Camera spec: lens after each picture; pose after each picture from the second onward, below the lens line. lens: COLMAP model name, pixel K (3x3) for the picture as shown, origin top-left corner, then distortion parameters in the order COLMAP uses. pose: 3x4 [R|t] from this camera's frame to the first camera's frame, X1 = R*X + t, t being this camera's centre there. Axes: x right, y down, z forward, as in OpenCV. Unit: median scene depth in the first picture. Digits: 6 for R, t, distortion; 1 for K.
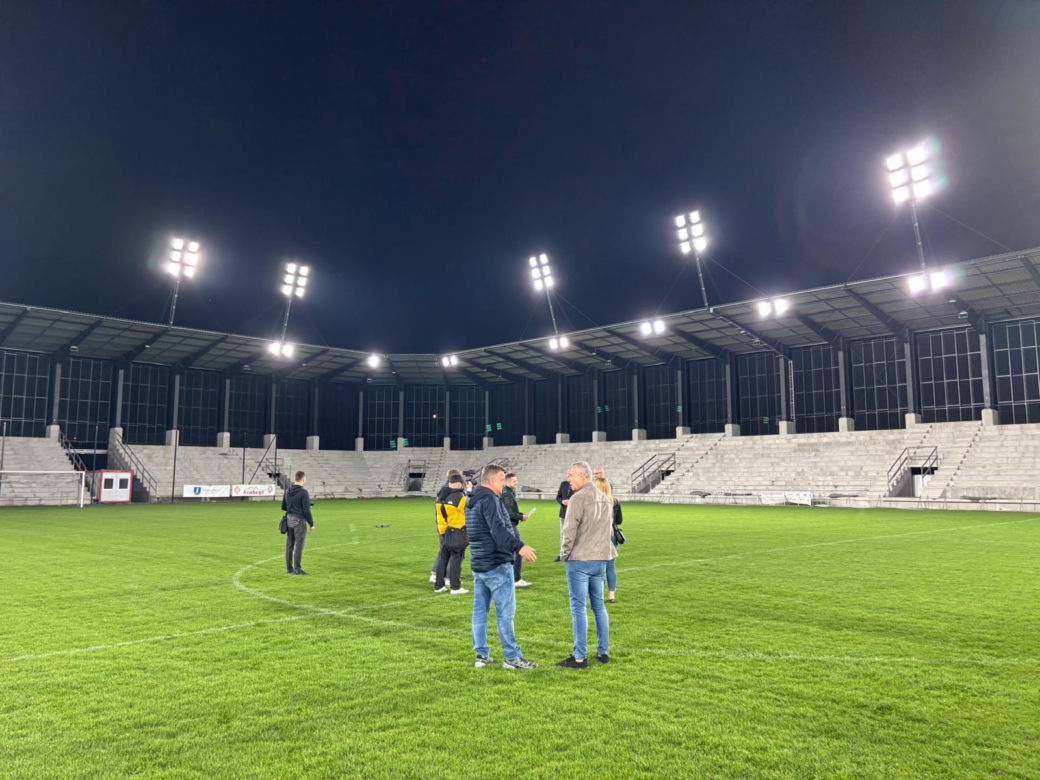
lens RADIAL K [[786.2, 0, 529.3], [0, 786.2, 389.0], [0, 0, 1]] dist [0.062040, -0.060085]
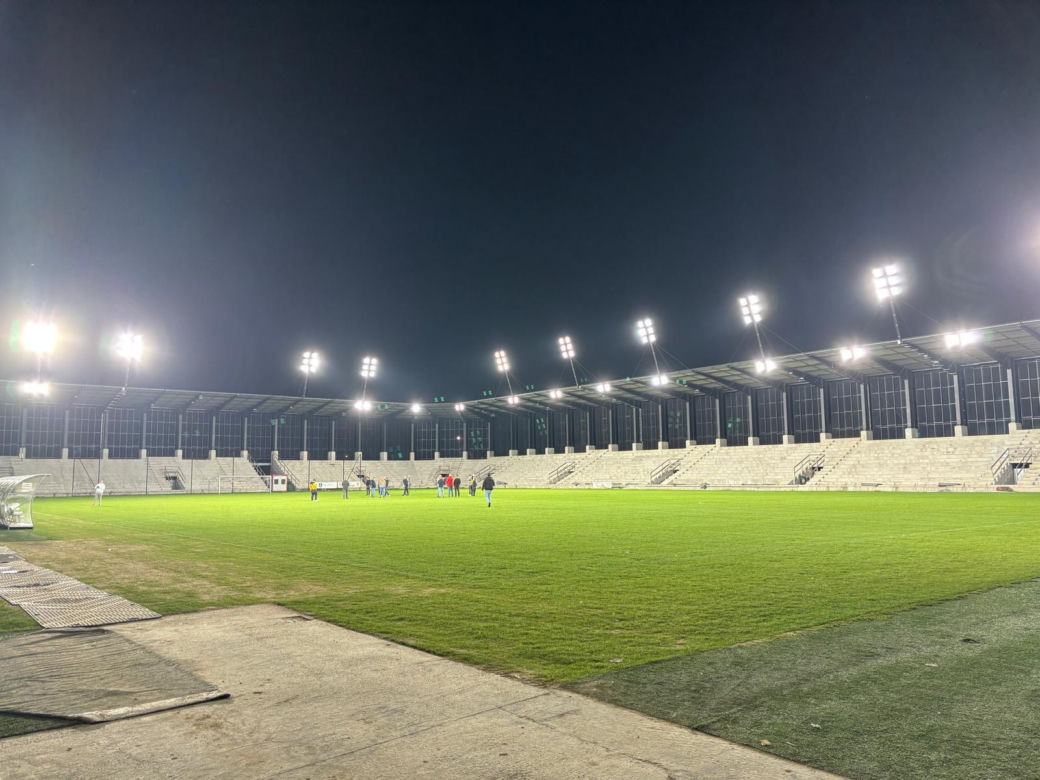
lens RADIAL K [[786.2, 0, 528.2], [0, 786.2, 380.6], [0, 0, 1]] dist [0.062040, -0.060085]
pose [[0.993082, -0.023622, -0.115025, 0.293012], [0.022879, 0.999708, -0.007776, -0.093537], [0.115175, 0.005091, 0.993332, -0.803486]]
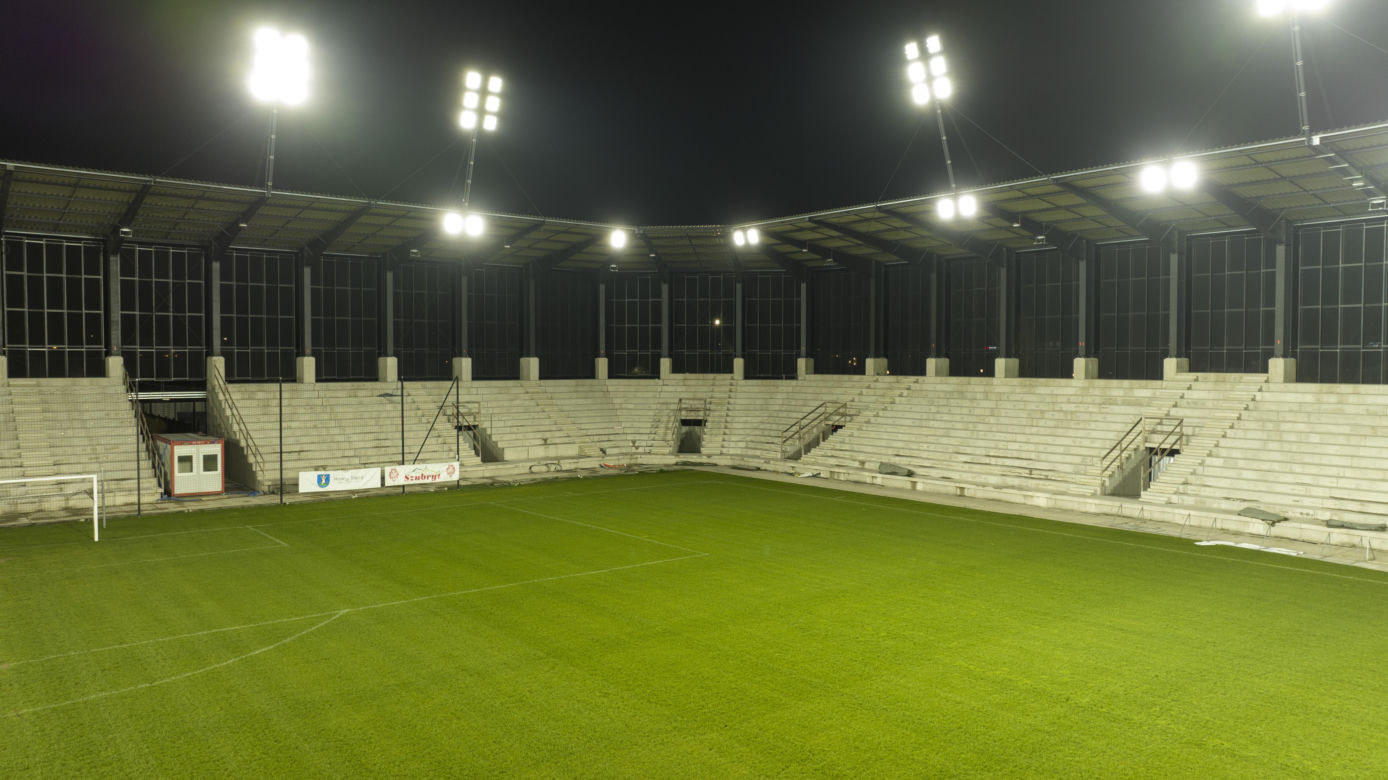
lens RADIAL K [[987.5, 0, 704.9], [0, 987.5, 385.3], [0, 0, 1]] dist [-0.013511, 0.001300]
pose [[0.993198, 0.005916, -0.116288, -0.056782], [0.010497, 0.990093, 0.140019, -0.036413], [0.115965, -0.140287, 0.983296, 0.320694]]
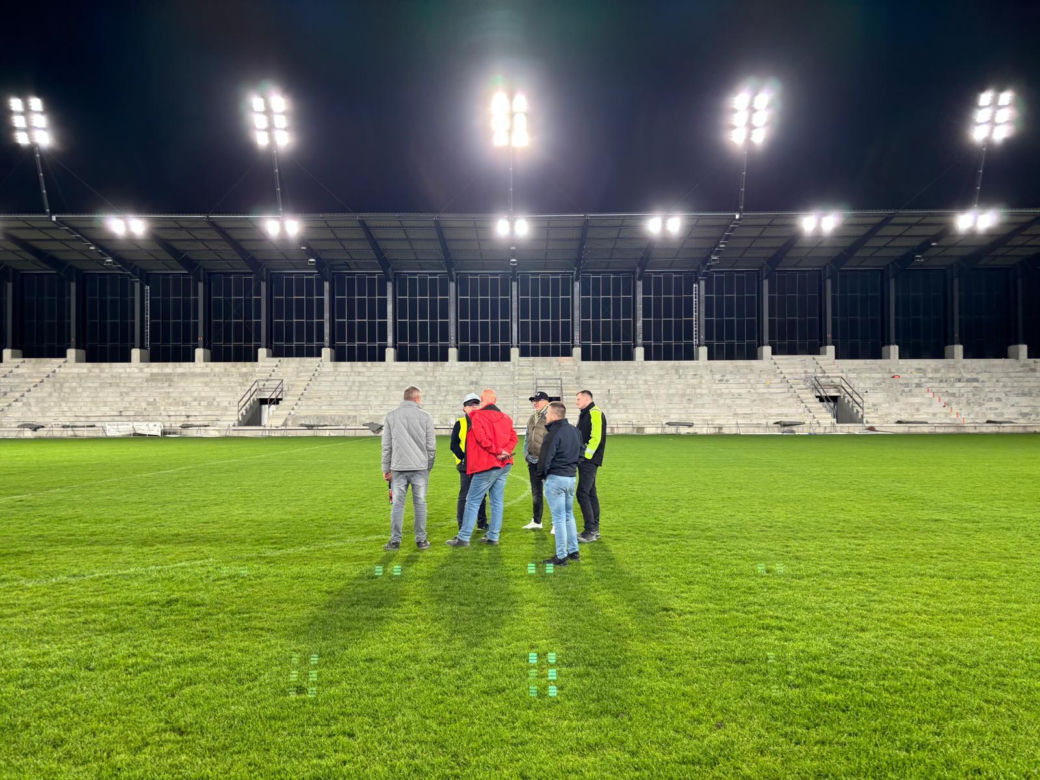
lens RADIAL K [[786.2, 0, 521.1], [0, 786.2, 391.6], [0, 0, 1]] dist [0.062040, -0.060085]
pose [[0.725549, 0.015689, 0.687991, 0.000650], [-0.077781, 0.995203, 0.059332, -0.000944], [-0.683760, -0.096562, 0.723289, -0.010961]]
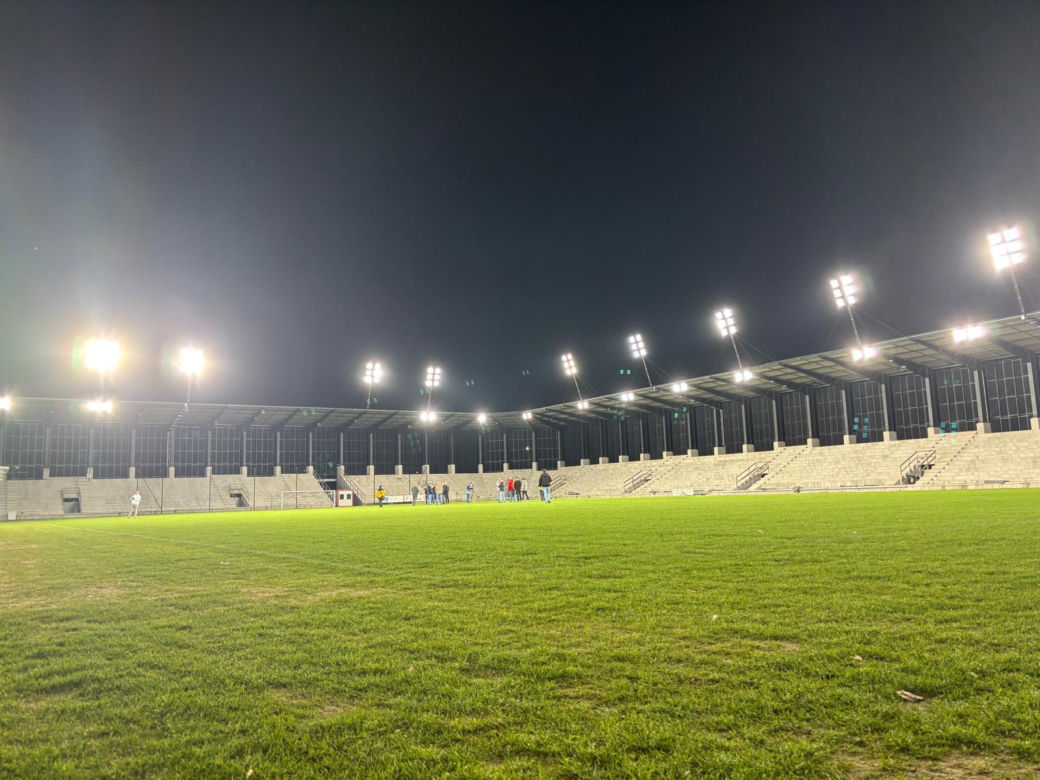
lens RADIAL K [[786.2, 0, 533.2], [0, 786.2, 378.3], [0, 0, 1]] dist [0.062040, -0.060085]
pose [[0.979002, -0.060986, -0.194513, 0.279447], [0.055259, 0.997868, -0.034739, -0.067932], [0.196216, 0.023262, 0.980285, -0.709988]]
